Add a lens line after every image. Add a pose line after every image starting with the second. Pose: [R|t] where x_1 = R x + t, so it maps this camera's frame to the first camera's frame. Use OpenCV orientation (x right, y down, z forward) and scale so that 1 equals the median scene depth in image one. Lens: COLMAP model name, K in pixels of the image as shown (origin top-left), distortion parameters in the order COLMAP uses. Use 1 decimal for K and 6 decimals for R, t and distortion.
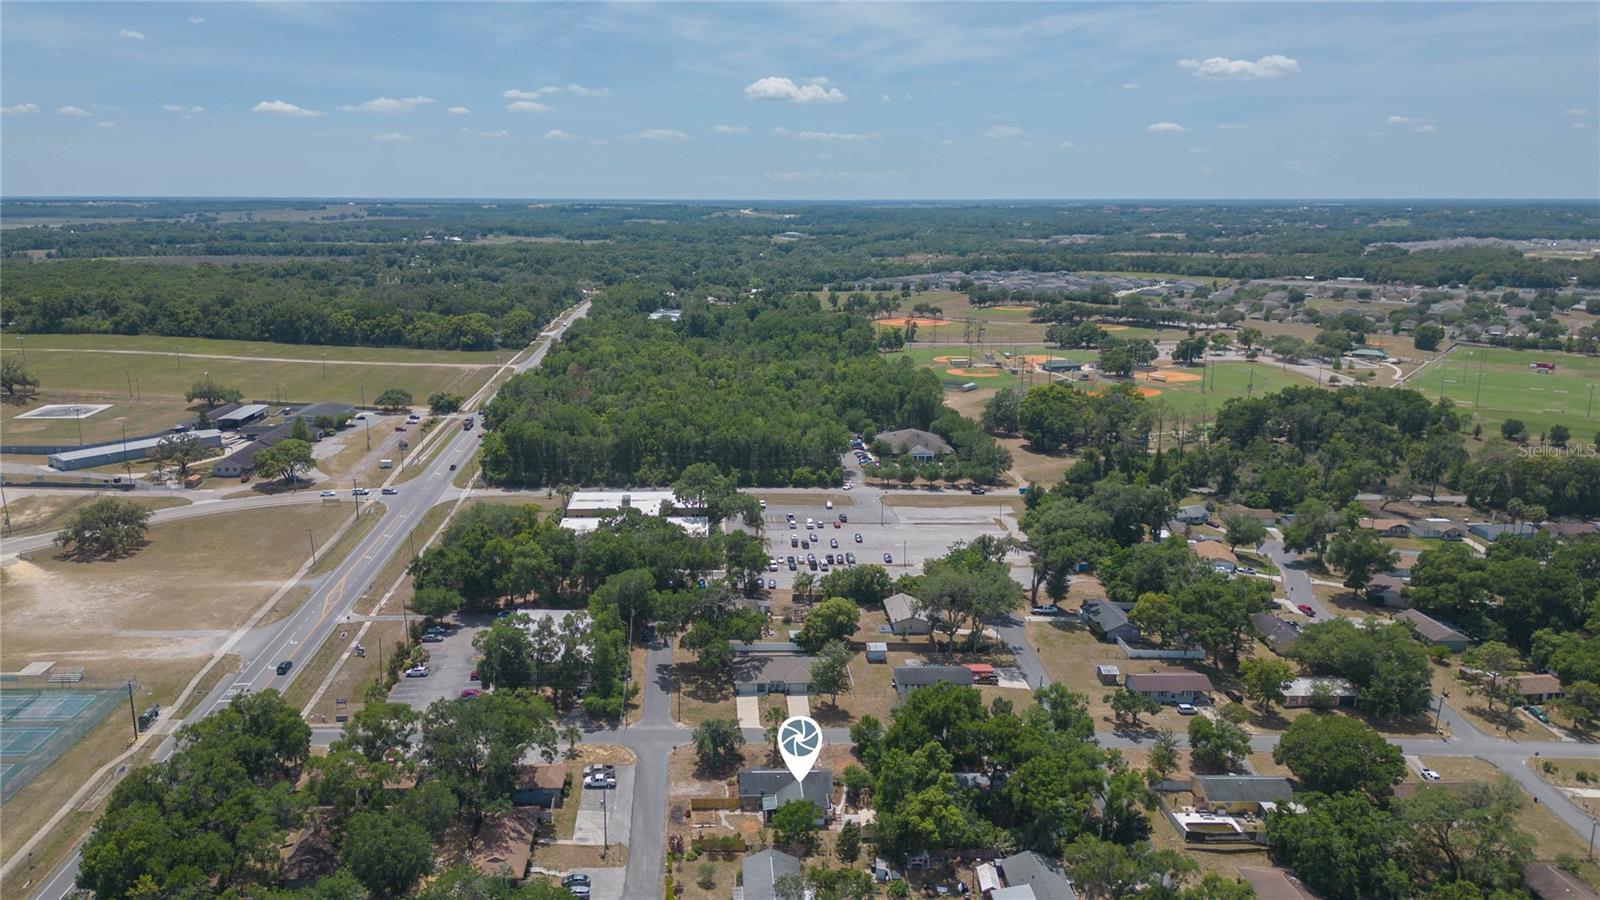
lens RADIAL K [[1127.8, 0, 727.2], [0, 1127.8, 419.2], [0, 0, 1]] dist [0.062780, -0.095149]
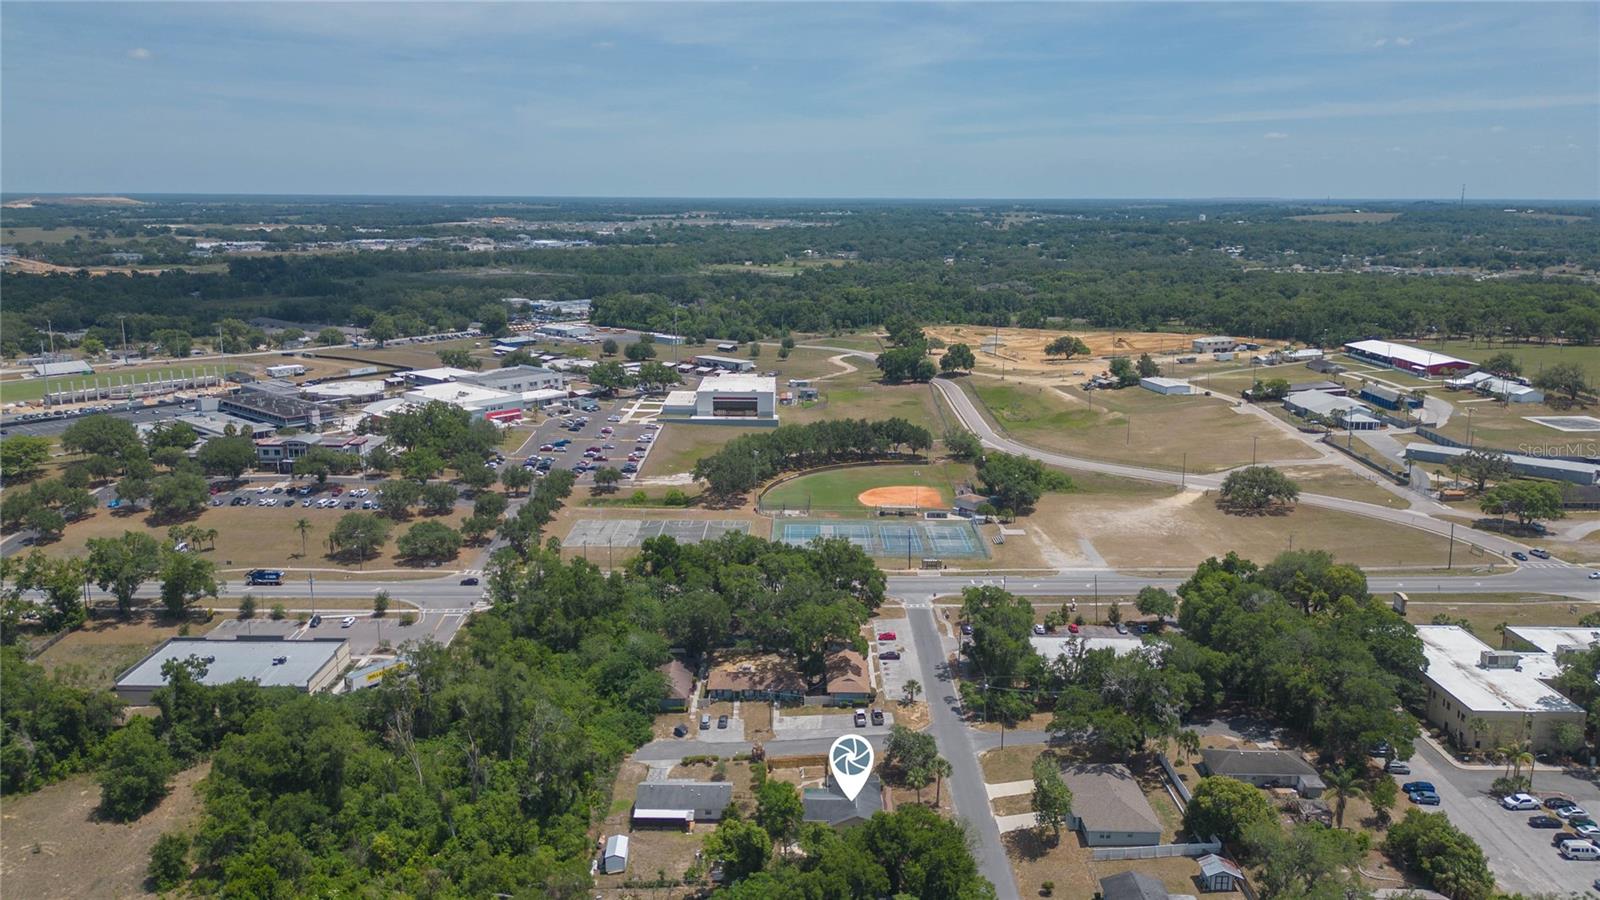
lens RADIAL K [[1111.7, 0, 807.7], [0, 1111.7, 417.8], [0, 0, 1]] dist [0.062928, -0.085409]
pose [[-0.040728, 0.188393, -0.981249, 0.478748], [-0.193102, 0.962065, 0.192724, -0.088209], [0.980333, 0.197331, -0.002804, 0.463211]]
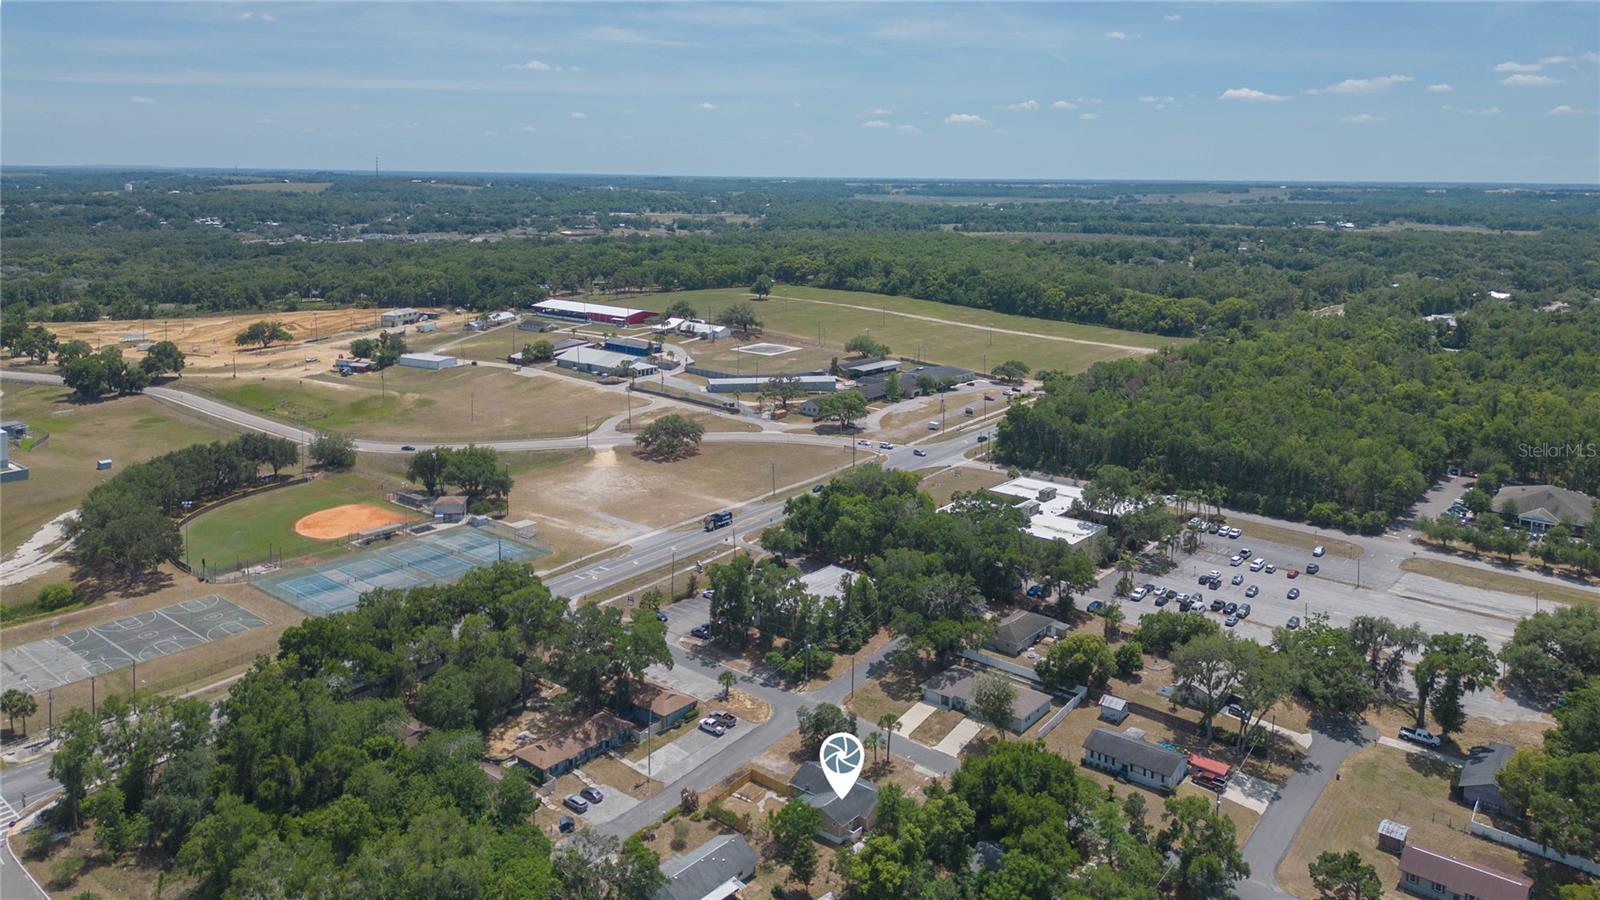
lens RADIAL K [[1111.7, 0, 807.7], [0, 1111.7, 417.8], [0, 0, 1]] dist [0.062928, -0.085409]
pose [[0.754592, 0.143291, -0.640359, 0.297764], [-0.133442, 0.988984, 0.064056, -0.020458], [0.642483, 0.037115, 0.765400, 0.133970]]
